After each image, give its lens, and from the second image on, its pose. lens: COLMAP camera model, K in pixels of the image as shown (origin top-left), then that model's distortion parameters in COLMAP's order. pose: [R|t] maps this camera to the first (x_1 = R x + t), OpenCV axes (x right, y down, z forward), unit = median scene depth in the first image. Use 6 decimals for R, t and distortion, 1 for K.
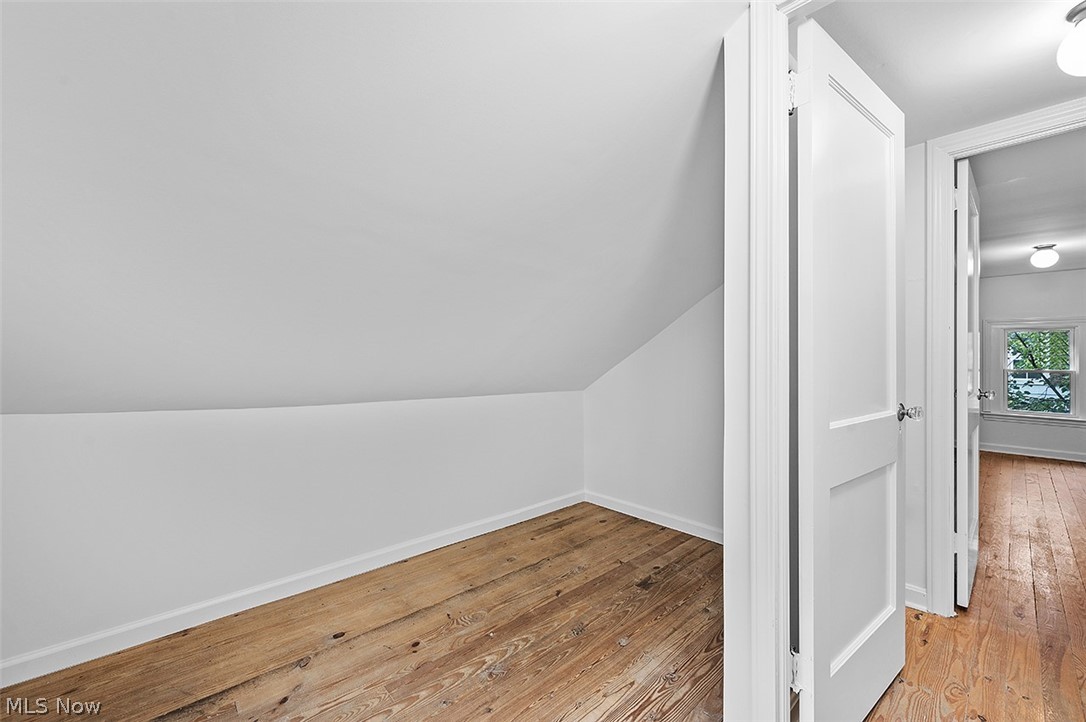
lens RADIAL K [[431.8, 0, 543.0], [0, 431.8, 361.0], [0, 0, 1]] dist [0.004597, 0.000270]
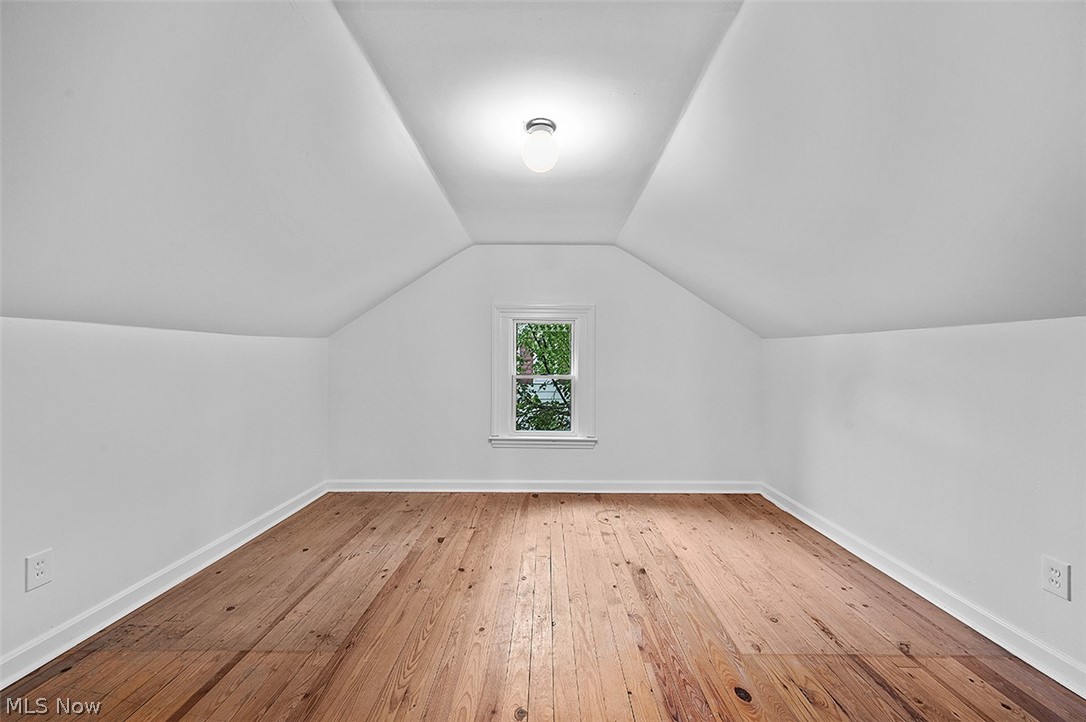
lens RADIAL K [[431.8, 0, 543.0], [0, 431.8, 361.0], [0, 0, 1]] dist [0.004597, 0.000270]
pose [[0.685032, 0.004658, 0.728499, 0.548915], [-0.001247, 0.999986, -0.005222, 0.000591], [-0.728512, 0.002669, 0.685027, 0.452765]]
